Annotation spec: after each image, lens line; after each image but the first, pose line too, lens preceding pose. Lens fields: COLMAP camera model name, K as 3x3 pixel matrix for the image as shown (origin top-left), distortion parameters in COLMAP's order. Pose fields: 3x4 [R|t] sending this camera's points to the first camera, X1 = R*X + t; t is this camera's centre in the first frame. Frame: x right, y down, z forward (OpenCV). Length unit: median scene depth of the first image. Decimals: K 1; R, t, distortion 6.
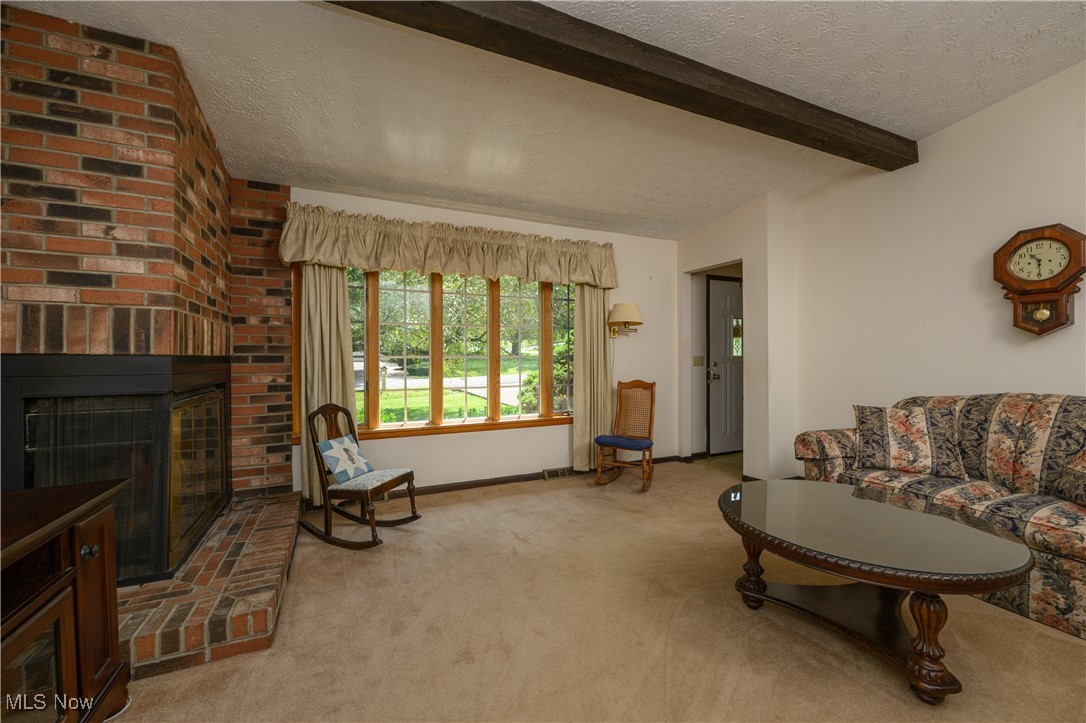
lens RADIAL K [[433.0, 0, 540.6], [0, 433.0, 359.5], [0, 0, 1]] dist [-0.001069, 0.000274]
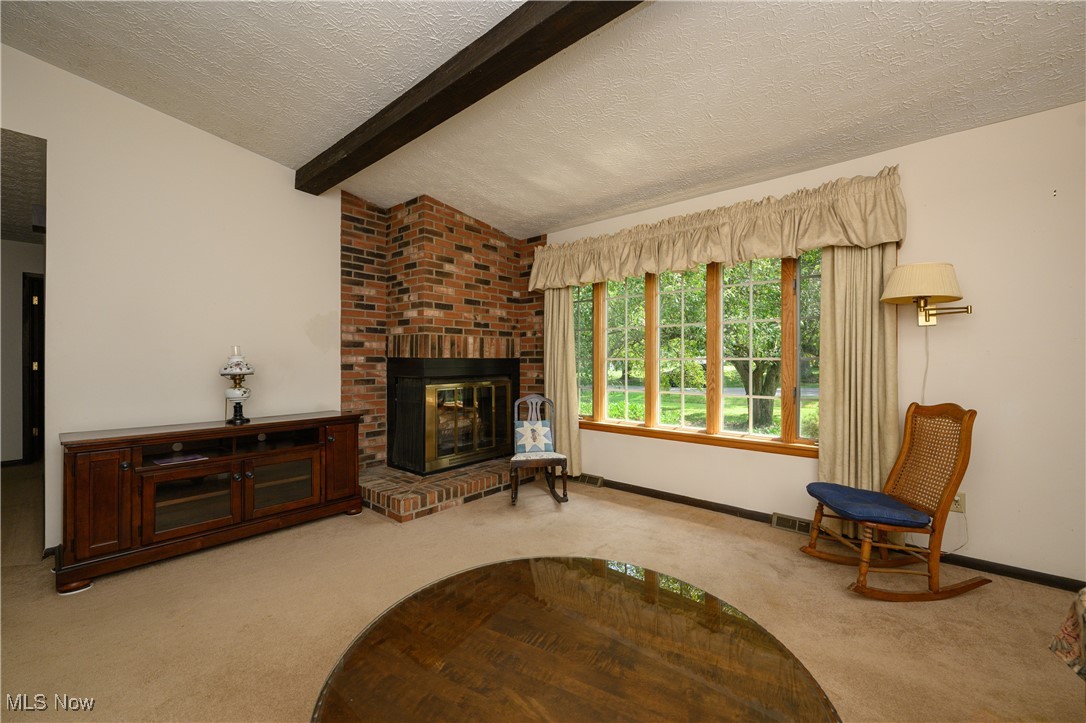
lens RADIAL K [[433.0, 0, 541.3], [0, 433.0, 359.3], [0, 0, 1]] dist [-0.001069, 0.000274]
pose [[0.411605, 0.001705, -0.911361, 0.588174], [-0.006364, 0.999979, -0.001004, -0.003110], [0.911340, 0.006213, 0.411608, 0.378482]]
